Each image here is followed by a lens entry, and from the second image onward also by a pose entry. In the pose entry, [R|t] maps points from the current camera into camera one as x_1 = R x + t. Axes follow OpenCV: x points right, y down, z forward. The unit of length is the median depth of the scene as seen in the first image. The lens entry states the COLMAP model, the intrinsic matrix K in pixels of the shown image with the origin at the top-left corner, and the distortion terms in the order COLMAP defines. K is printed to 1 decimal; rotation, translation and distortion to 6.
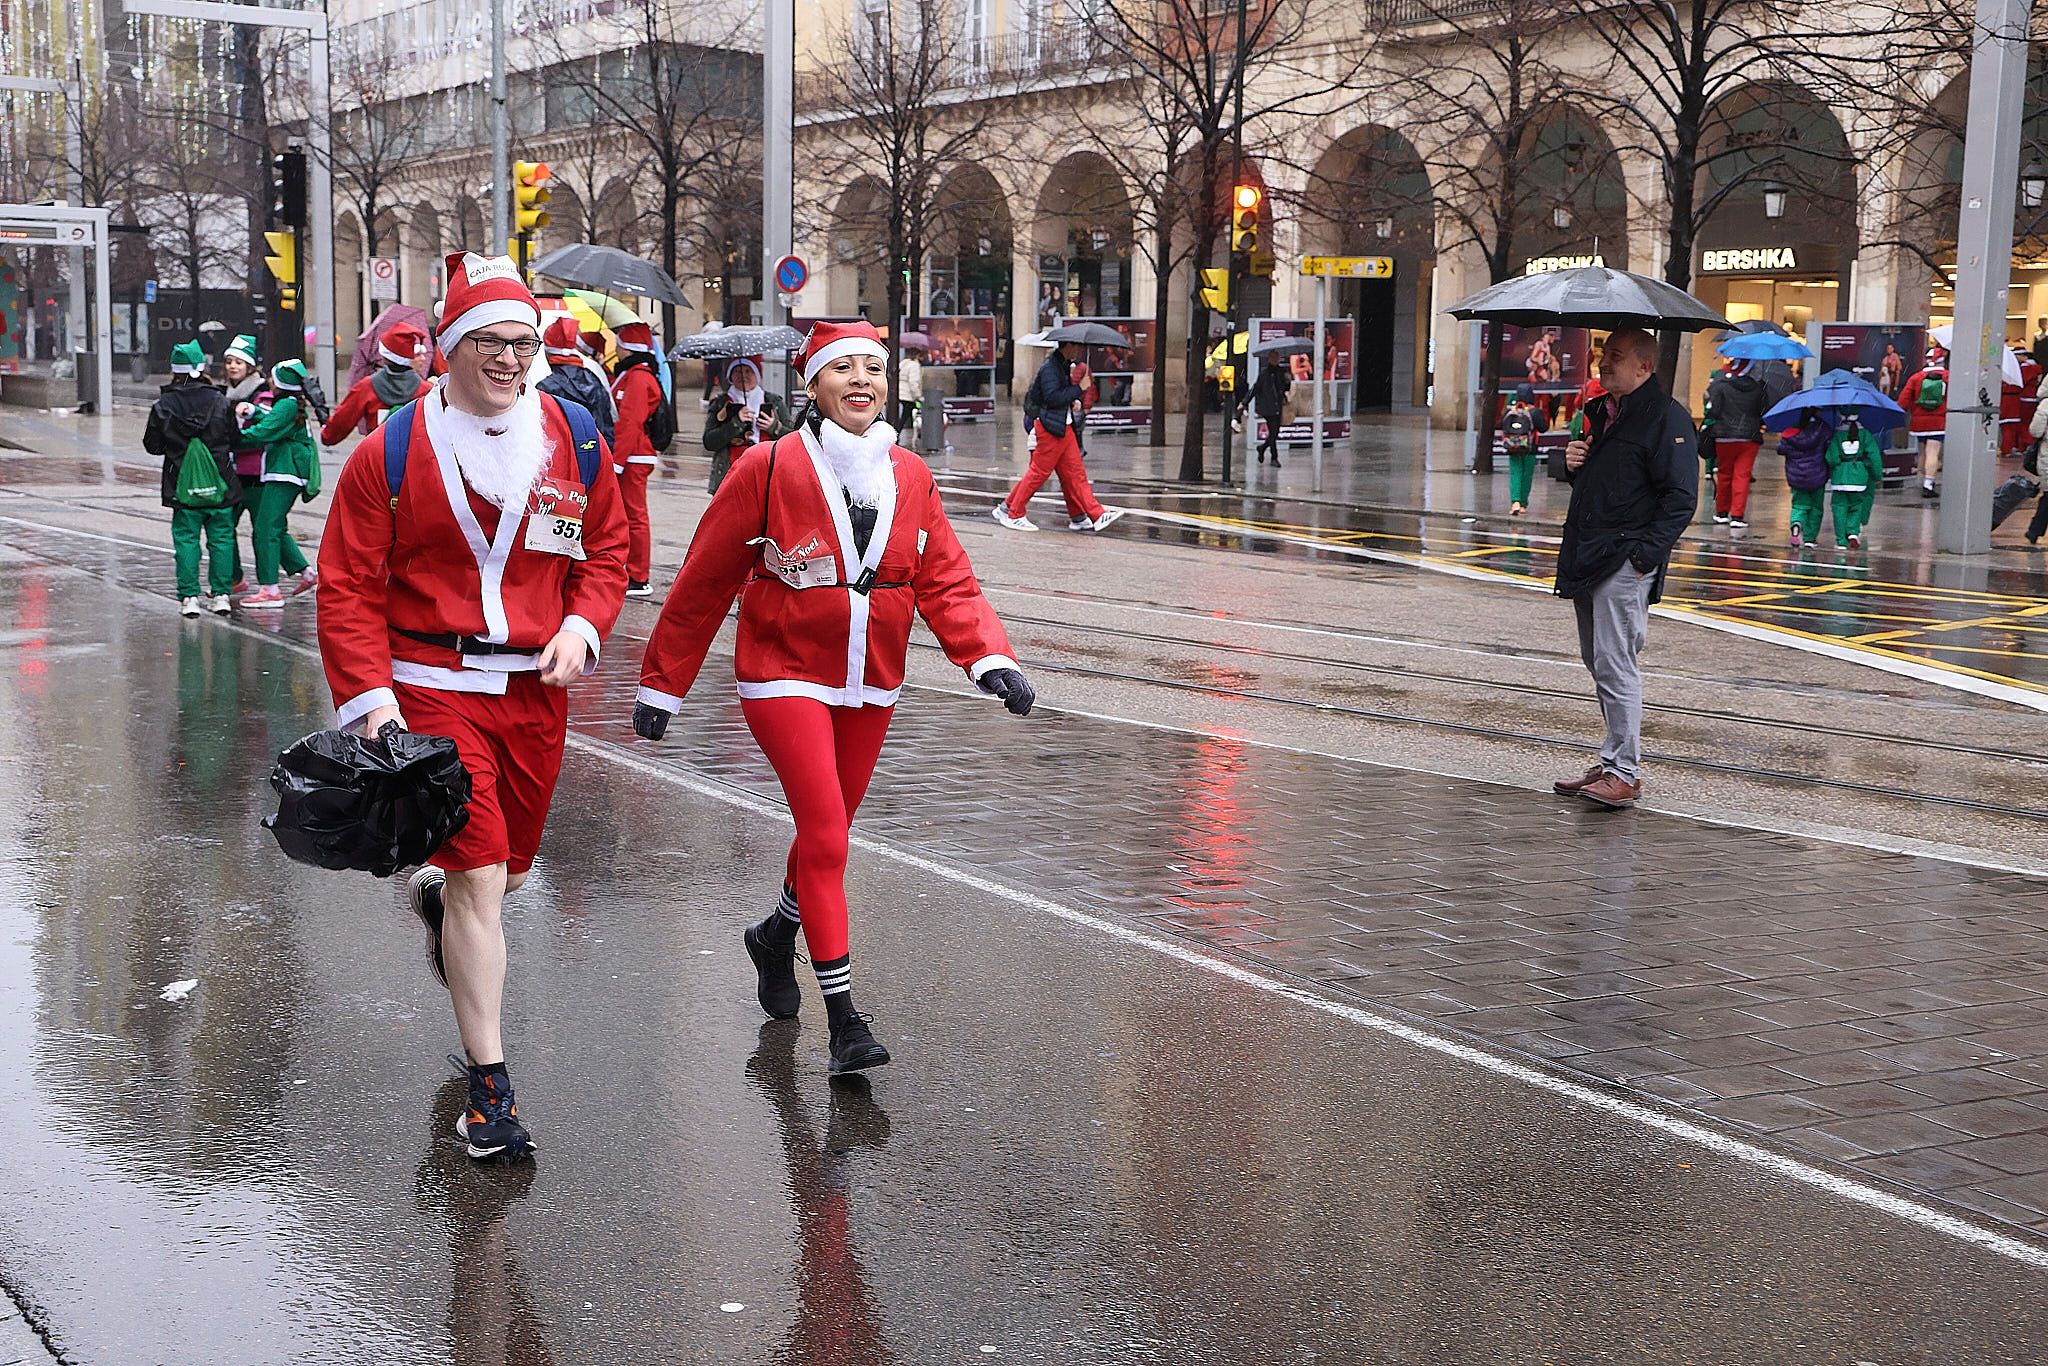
lens RADIAL K [[2579.5, 0, 1024.0], [0, 2579.5, 683.0], [0, 0, 1]] dist [0.025494, 0.273647]
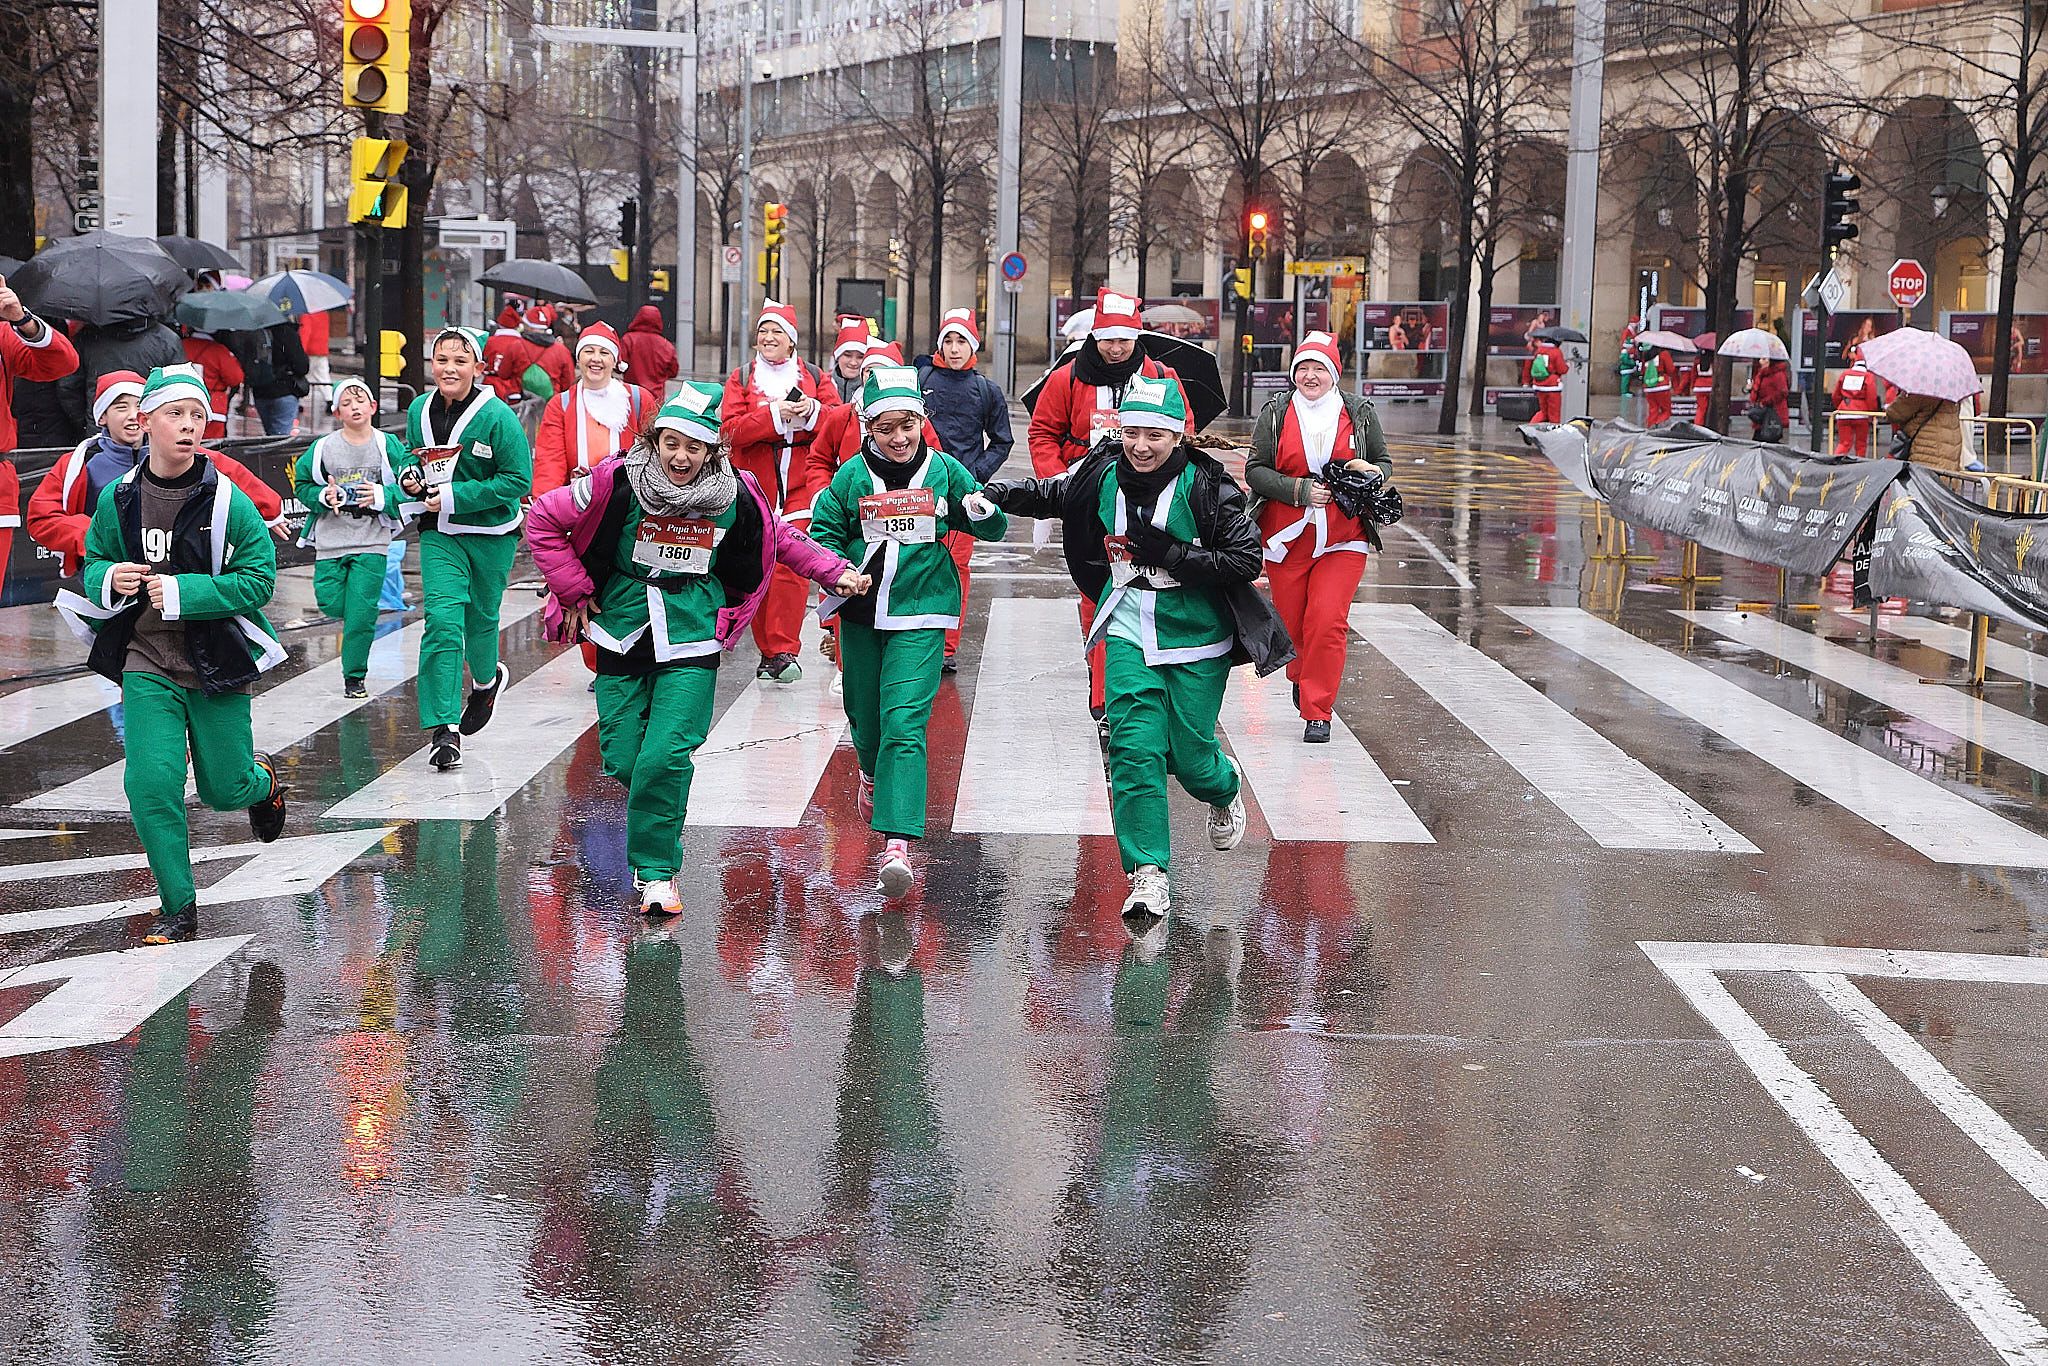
lens RADIAL K [[3586.1, 0, 1024.0], [0, 3586.1, 683.0], [0, 0, 1]] dist [0.055063, 0.203493]
pose [[0.982462, 0.022167, -0.185139, 0.127246], [-0.027938, 0.999200, -0.028618, 0.051090], [0.184356, 0.033289, 0.982296, -0.381800]]
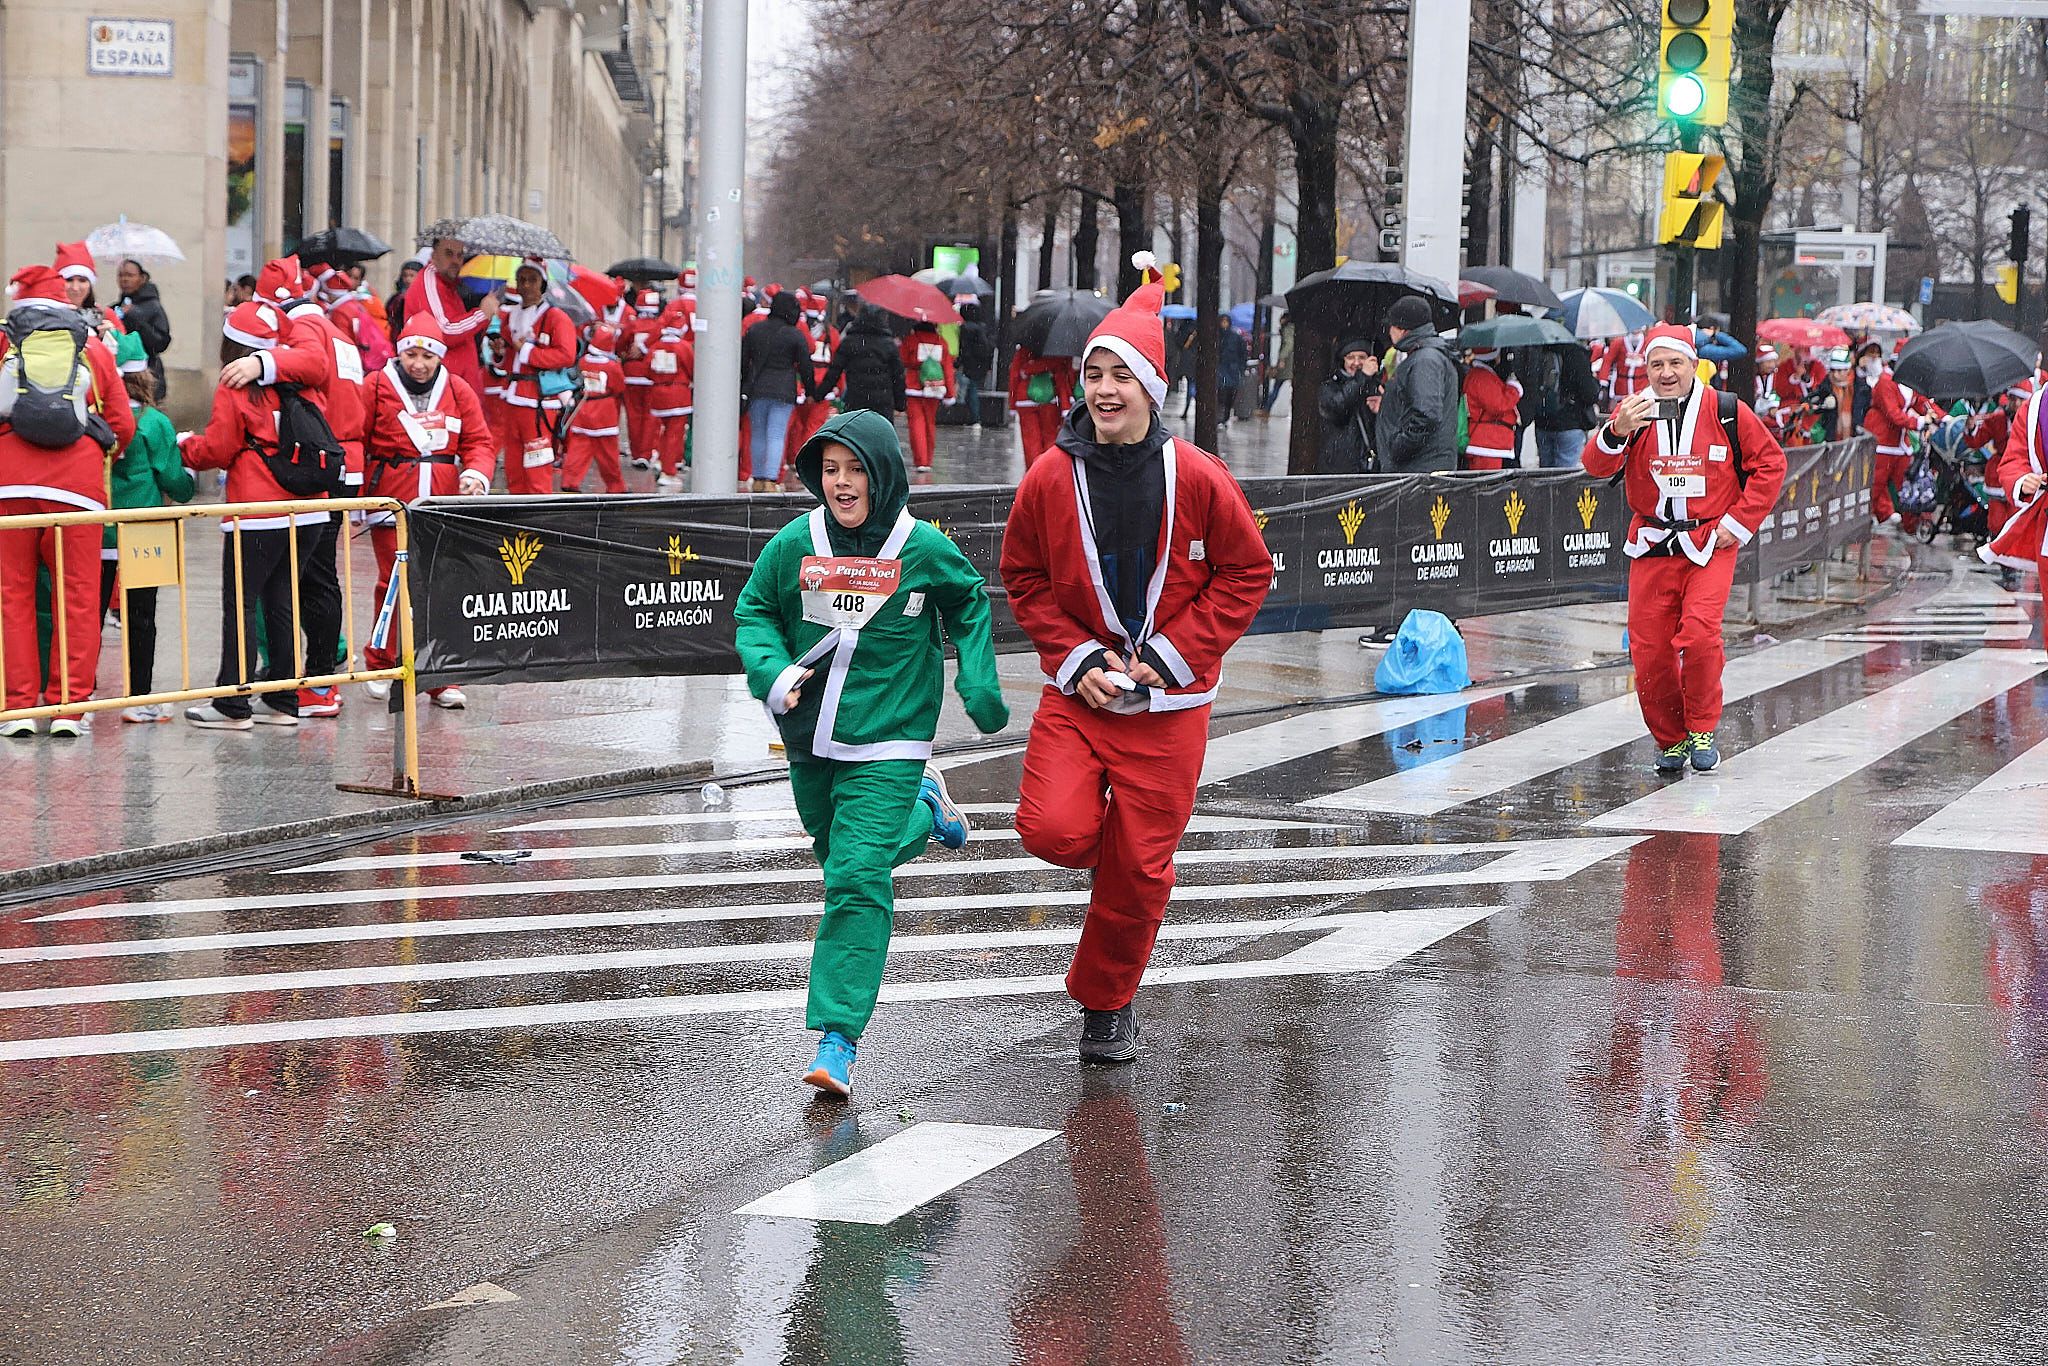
lens RADIAL K [[4417.0, 0, 1024.0], [0, 4417.0, 683.0], [0, 0, 1]] dist [0.065297, 0.041039]
pose [[0.866241, 0.043277, -0.497748, 0.143309], [-0.071513, 0.996723, -0.037796, 0.055691], [0.494481, 0.068336, 0.866498, -0.414386]]
